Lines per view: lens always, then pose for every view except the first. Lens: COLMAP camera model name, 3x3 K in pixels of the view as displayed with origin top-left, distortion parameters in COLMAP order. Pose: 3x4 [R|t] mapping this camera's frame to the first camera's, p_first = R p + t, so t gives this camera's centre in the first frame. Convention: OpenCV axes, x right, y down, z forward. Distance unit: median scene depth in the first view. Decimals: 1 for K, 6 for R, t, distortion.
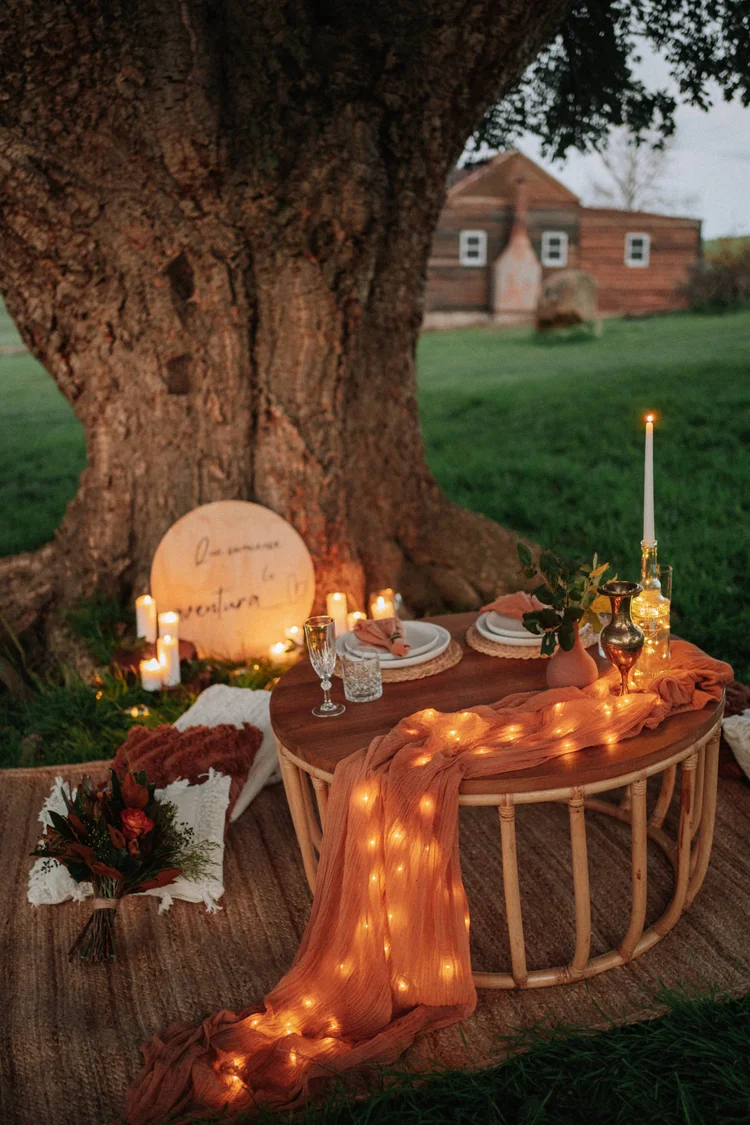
lens RADIAL K [[1180.1, 0, 371.0], [0, 1180.1, 566.6], [0, 0, 1]] dist [-0.010282, 0.000000]
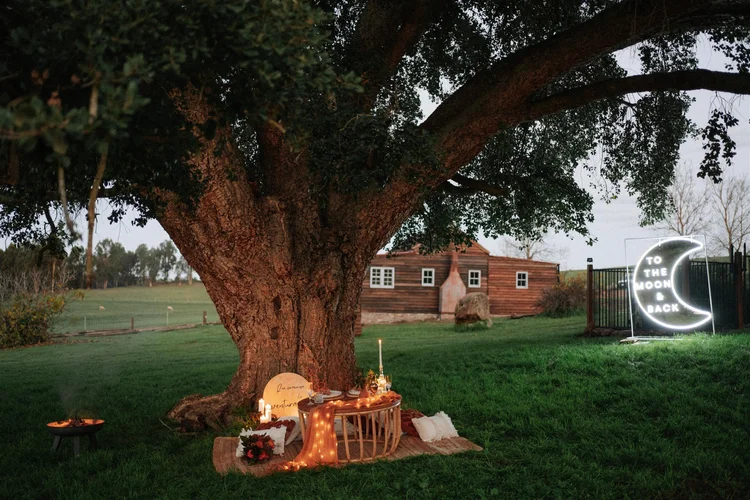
lens RADIAL K [[786.8, 0, 376.3], [0, 786.8, 251.8], [0, 0, 1]] dist [-0.010282, 0.000000]
pose [[0.999767, 0.020198, -0.007650, 0.120115], [-0.021537, 0.958898, -0.282934, 0.218566], [0.001621, 0.283033, 0.959109, -1.076957]]
